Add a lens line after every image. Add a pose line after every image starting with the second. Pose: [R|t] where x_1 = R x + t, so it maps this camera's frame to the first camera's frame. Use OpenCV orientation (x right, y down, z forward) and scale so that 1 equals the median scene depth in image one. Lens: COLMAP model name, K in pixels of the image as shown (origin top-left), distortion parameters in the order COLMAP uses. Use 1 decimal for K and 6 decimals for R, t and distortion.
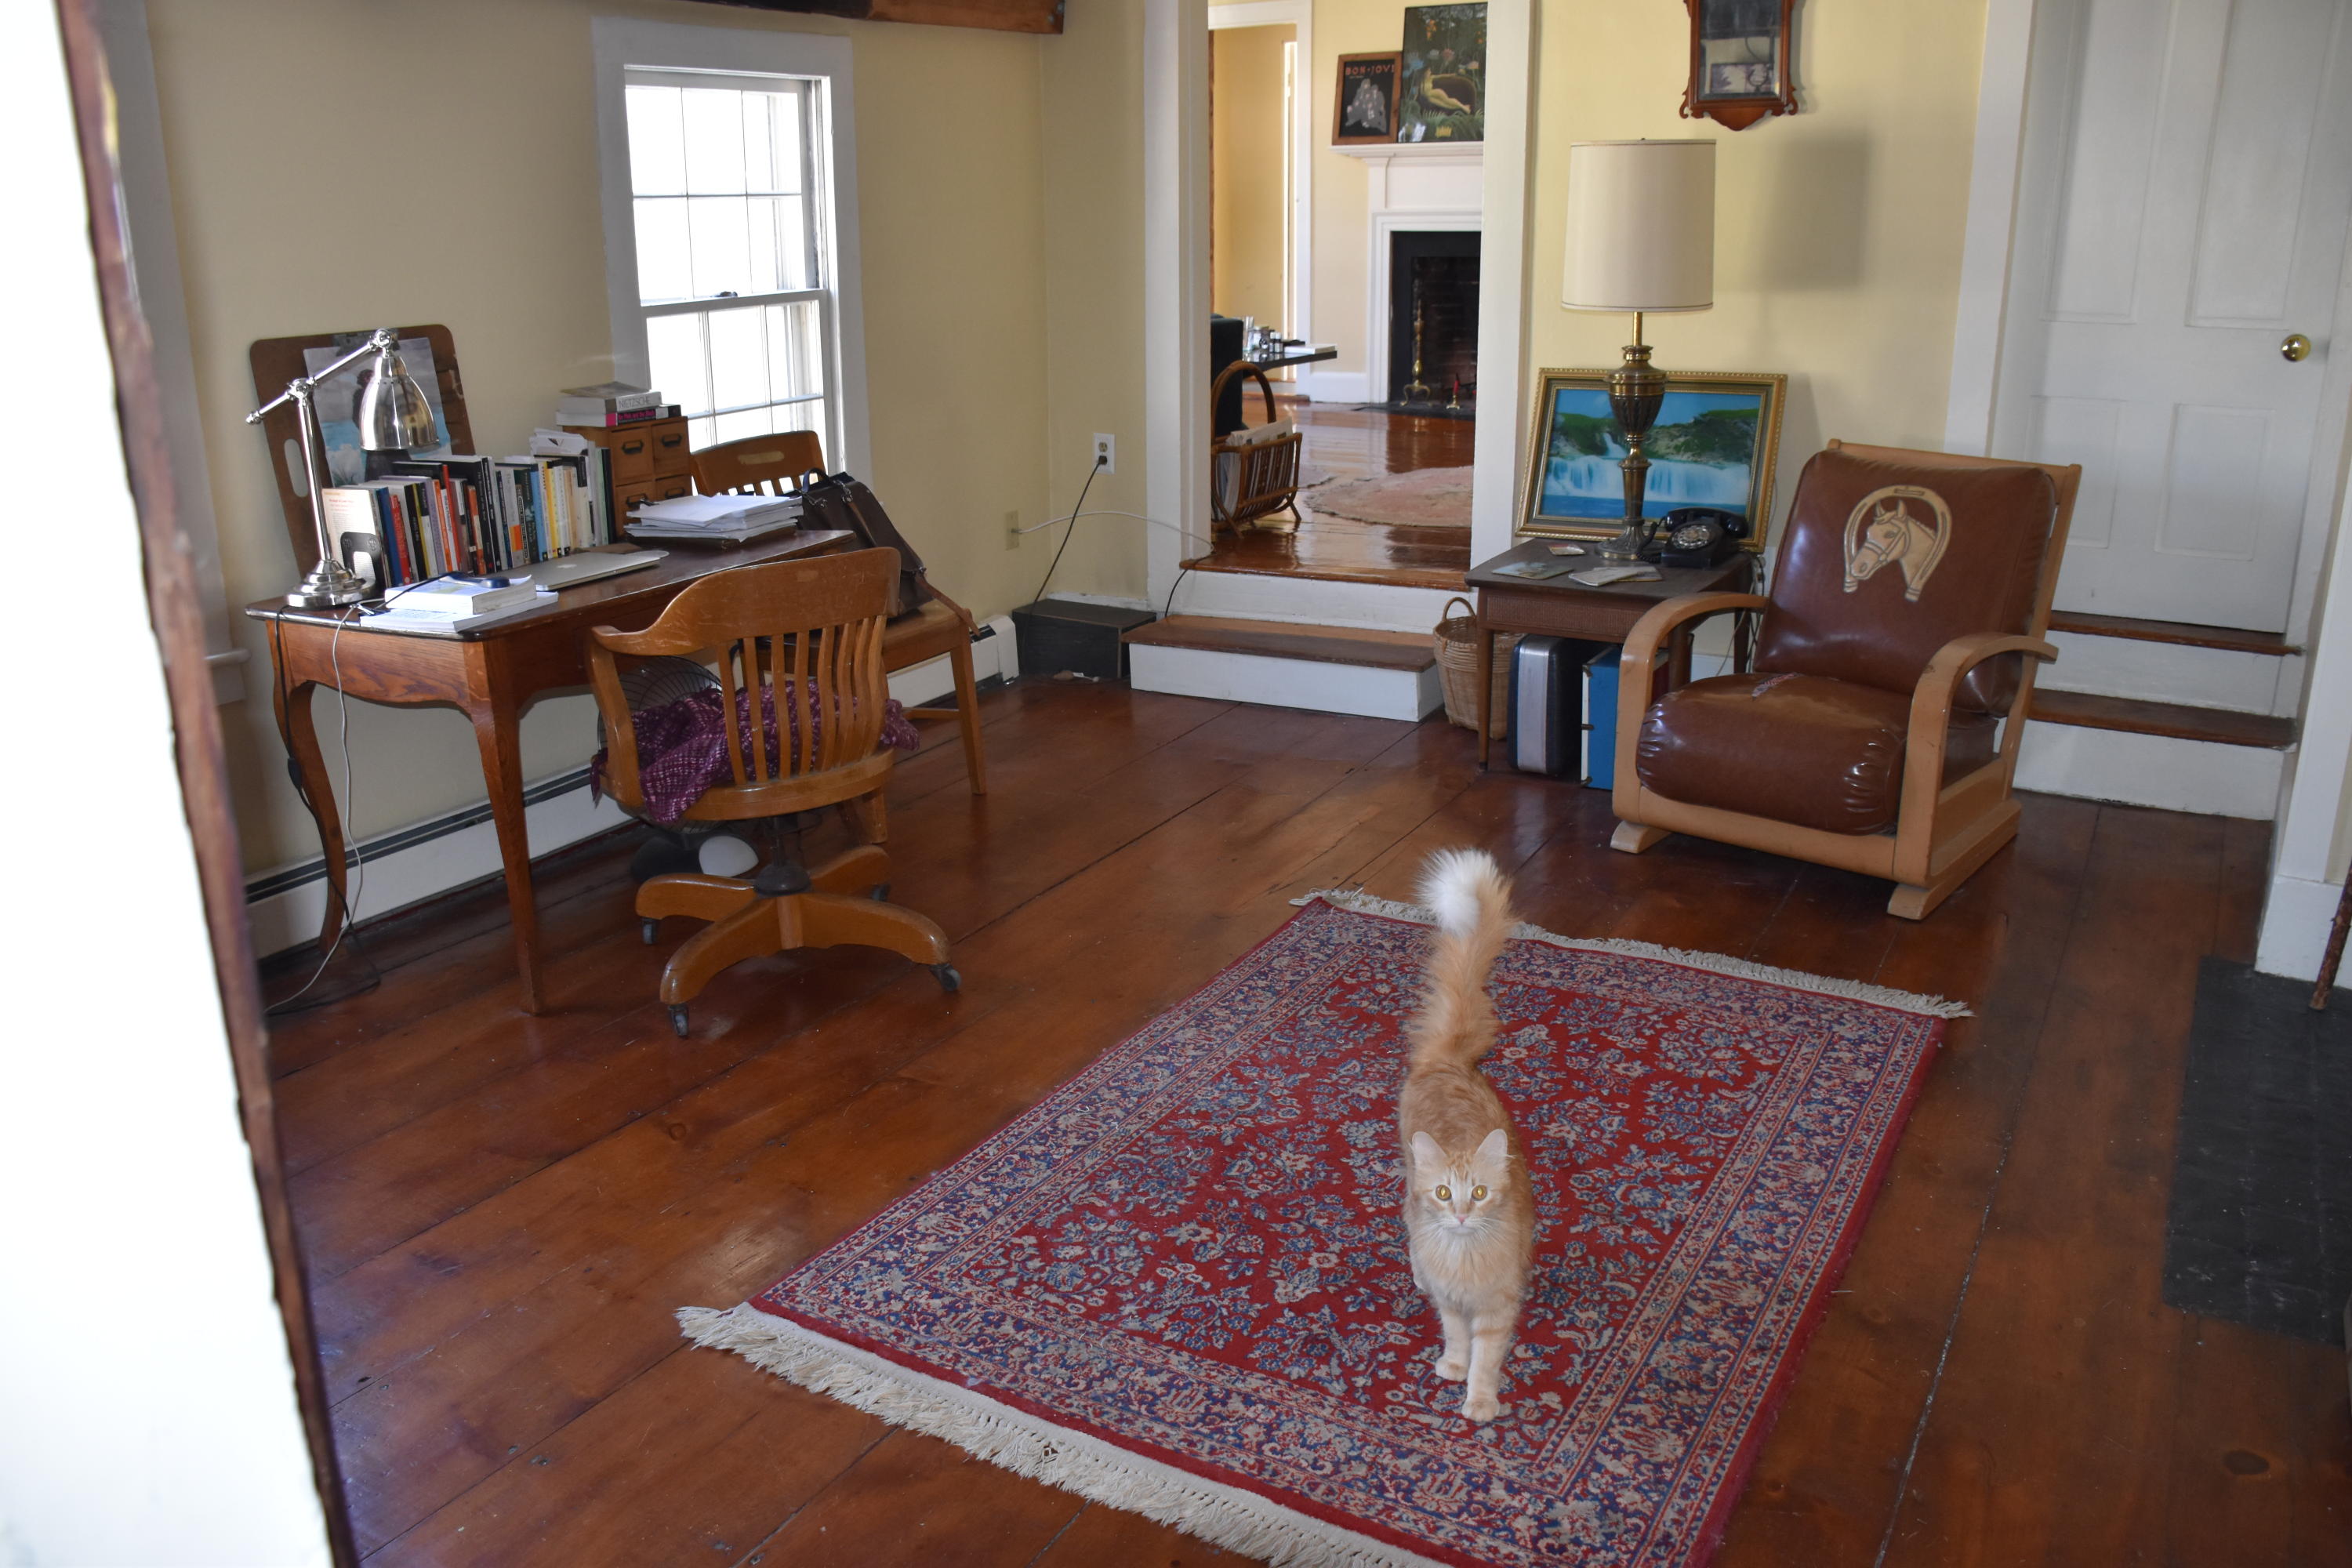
lens RADIAL K [[1821.2, 0, 1180.8], [0, 1821.2, 781.5], [0, 0, 1]] dist [-0.147437, 0.091326]
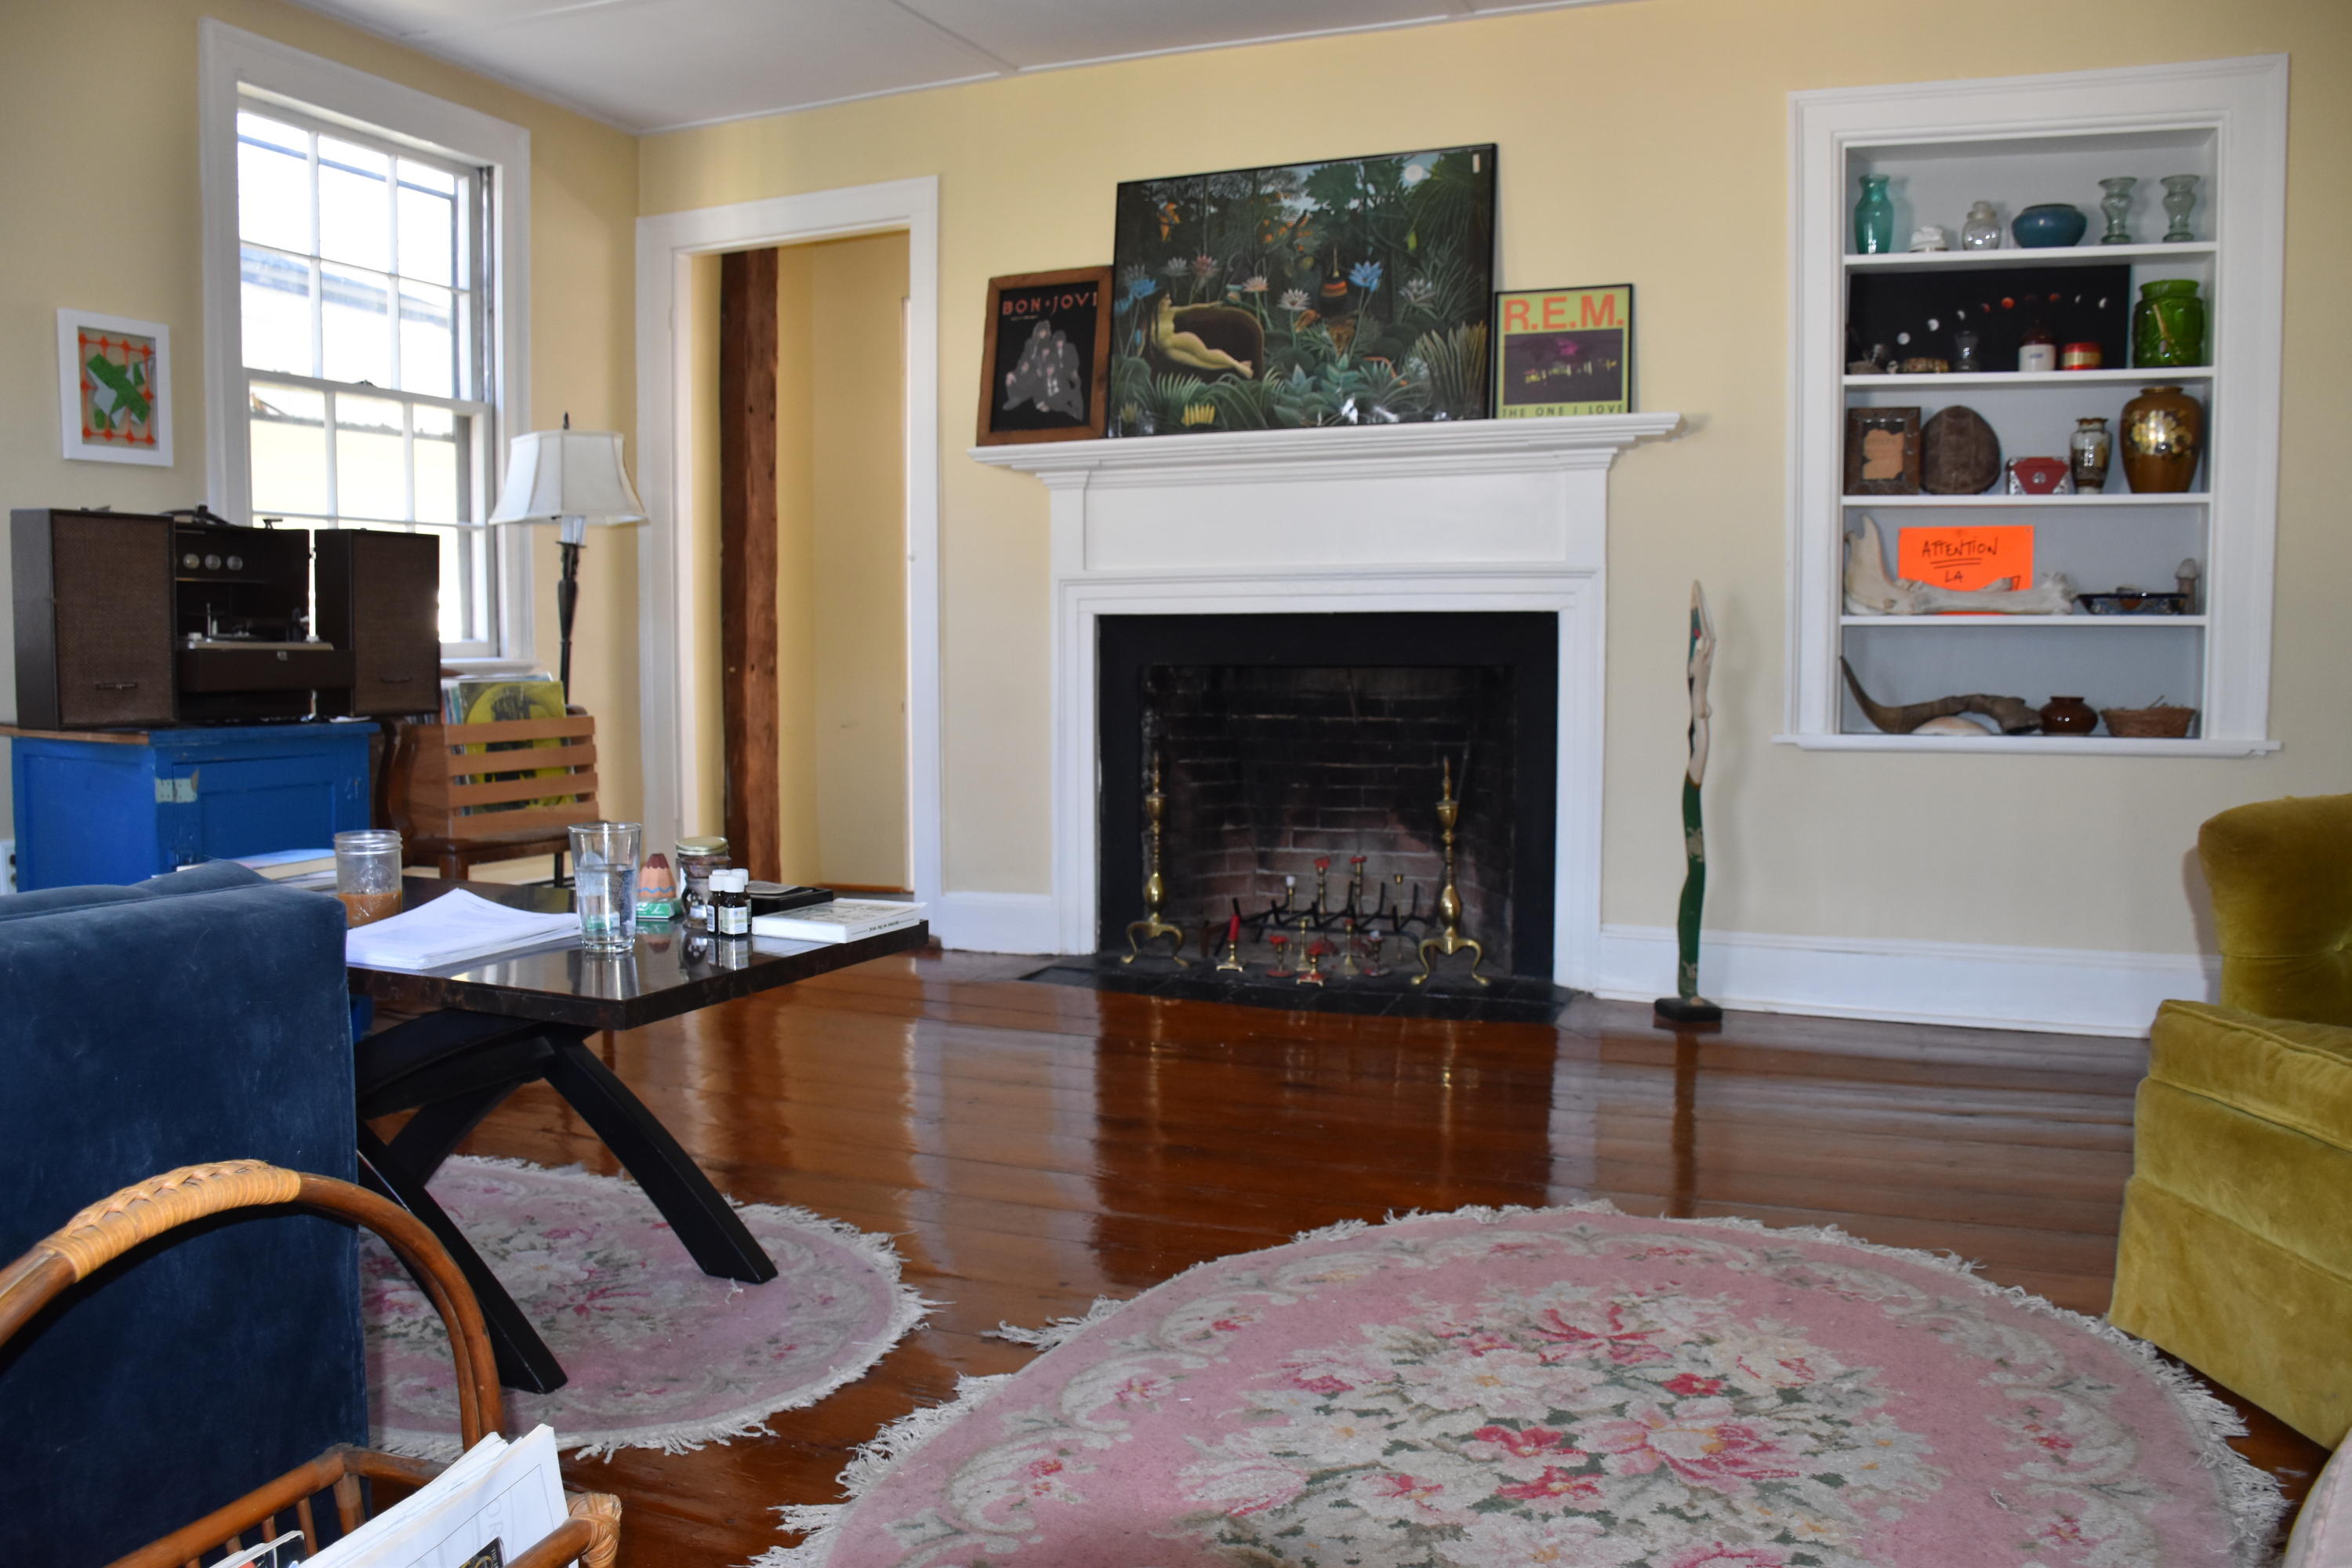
lens RADIAL K [[1821.2, 0, 1179.7], [0, 1821.2, 784.8], [0, 0, 1]] dist [-0.147437, 0.091326]
pose [[0.987972, -0.000671, 0.154634, 0.159301], [0.036725, 0.972399, -0.230418, -0.369117], [-0.150211, 0.233325, 0.960727, 1.340407]]
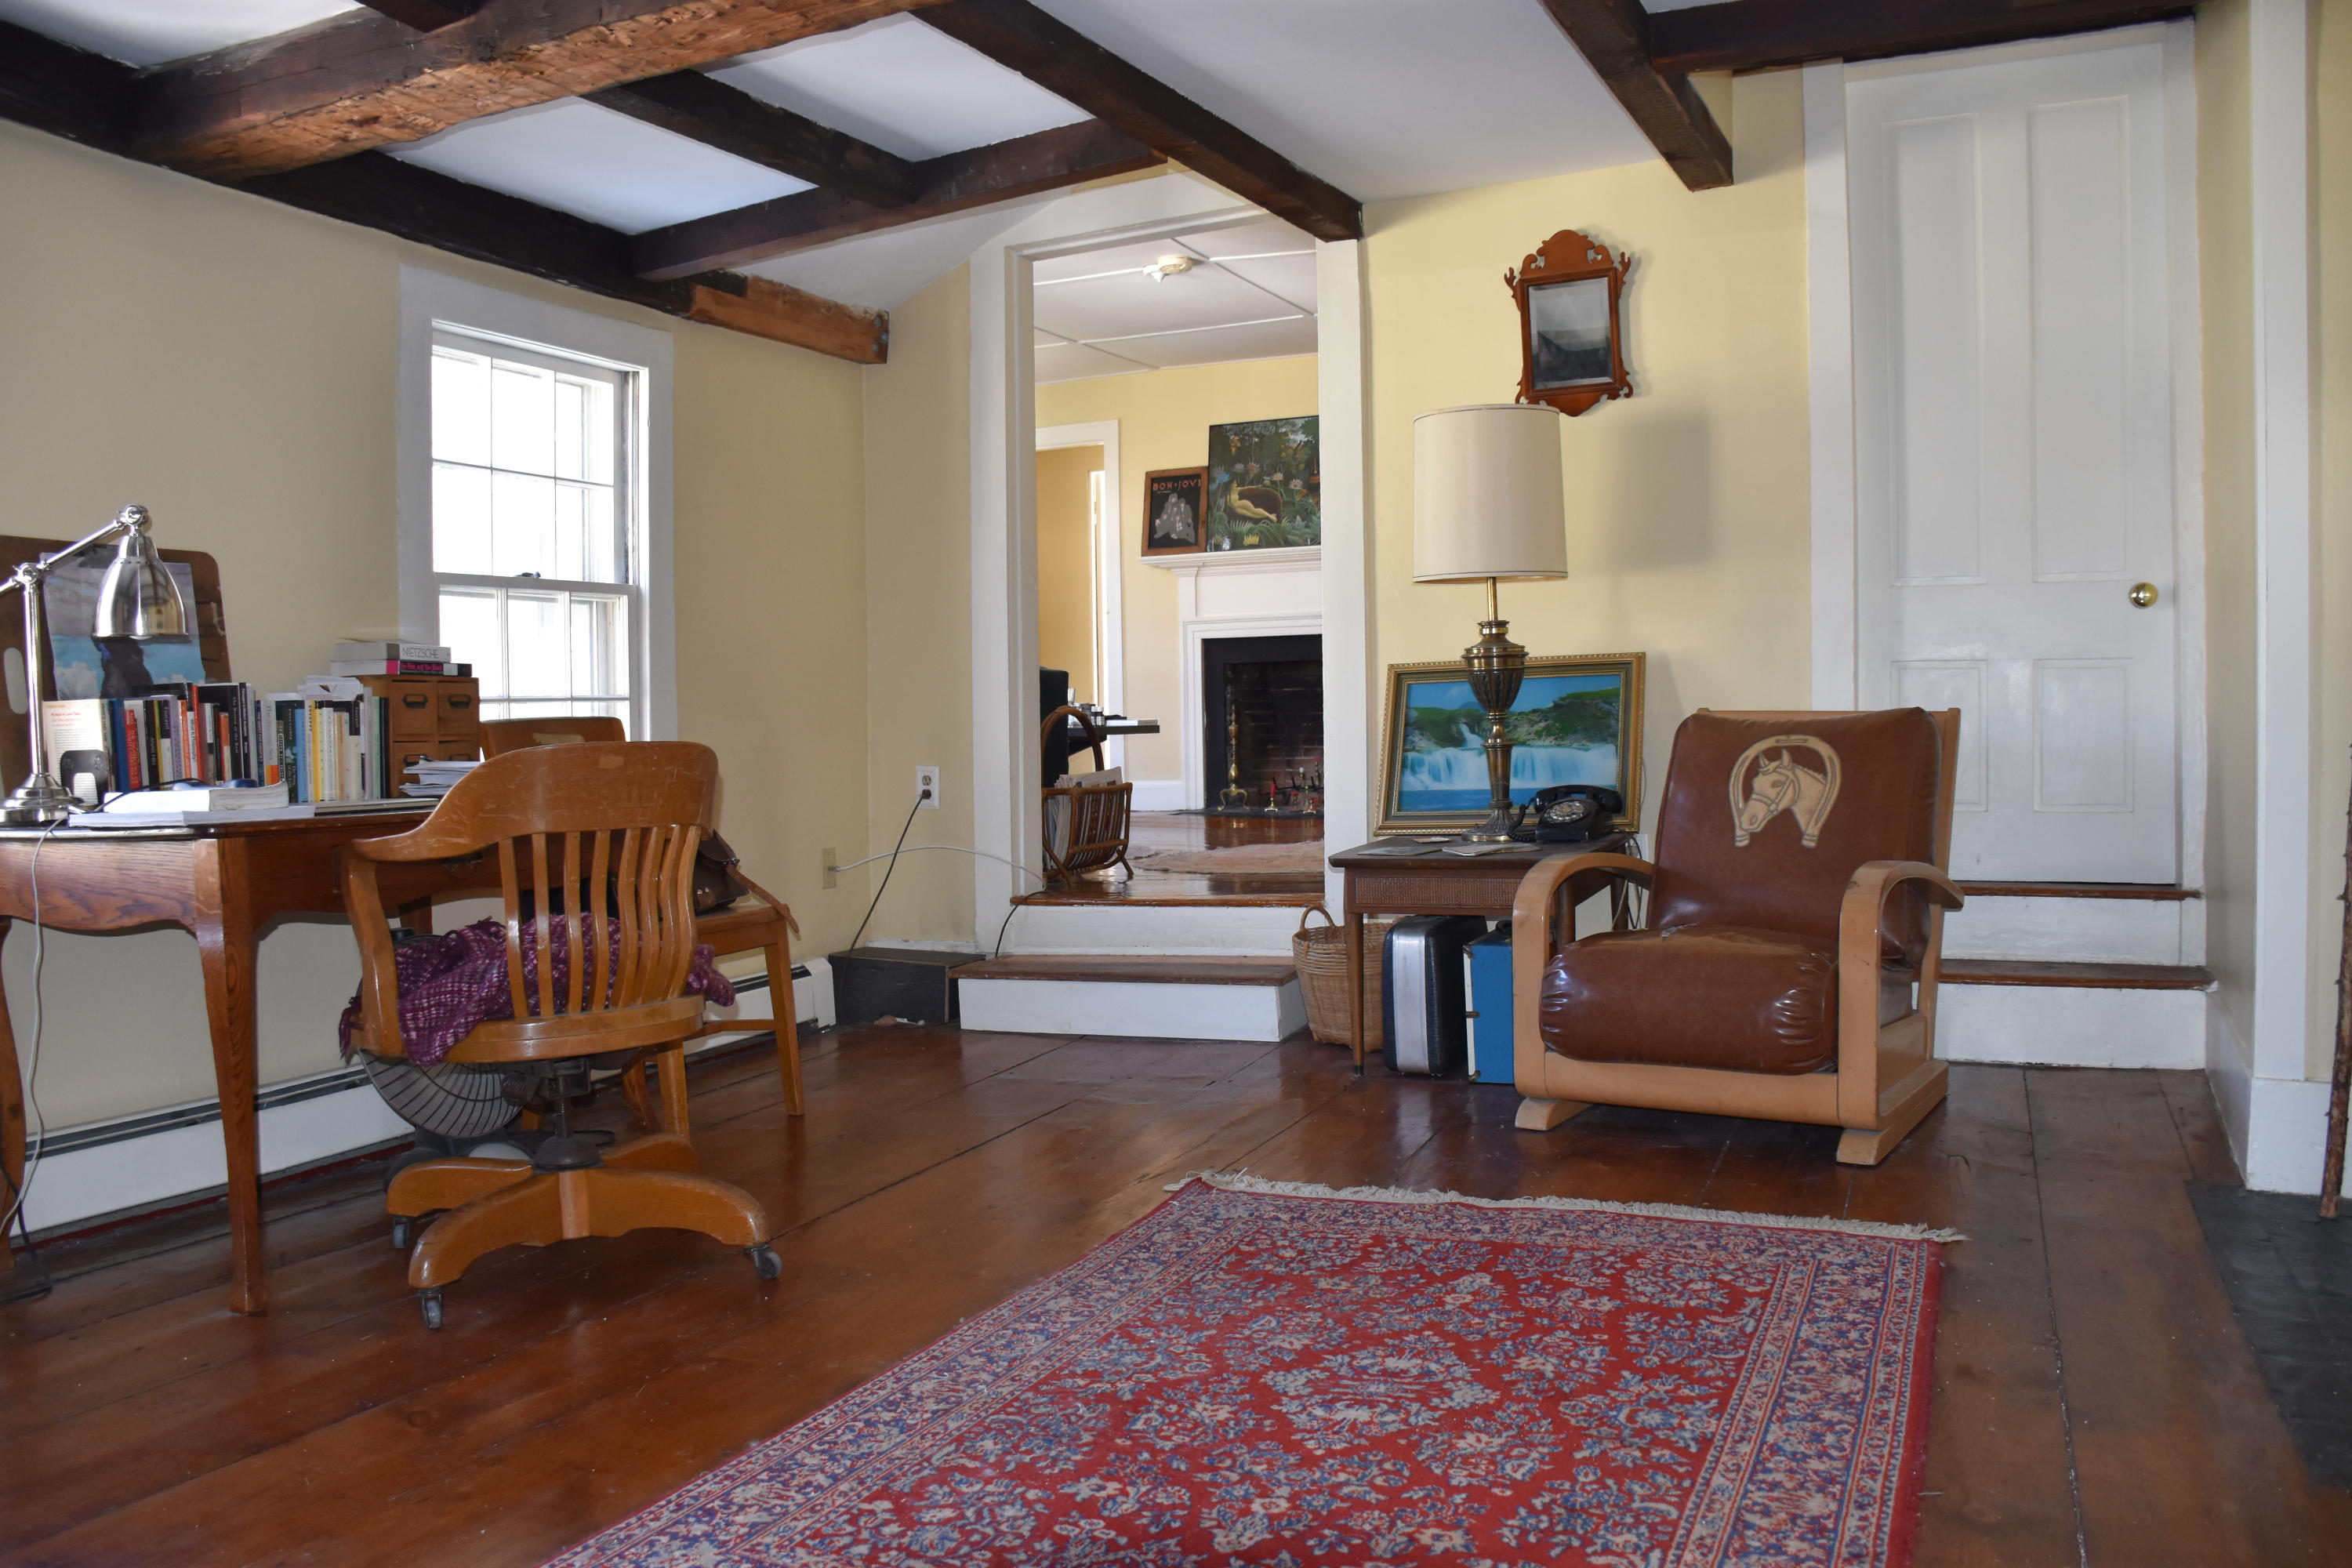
lens RADIAL K [[1821.2, 0, 1172.4], [0, 1821.2, 786.9], [0, 0, 1]] dist [-0.147437, 0.091326]
pose [[0.994120, -0.010273, 0.107793, -0.025920], [0.038599, 0.963713, -0.264135, 0.106457], [-0.101168, 0.266743, 0.958443, 0.121500]]
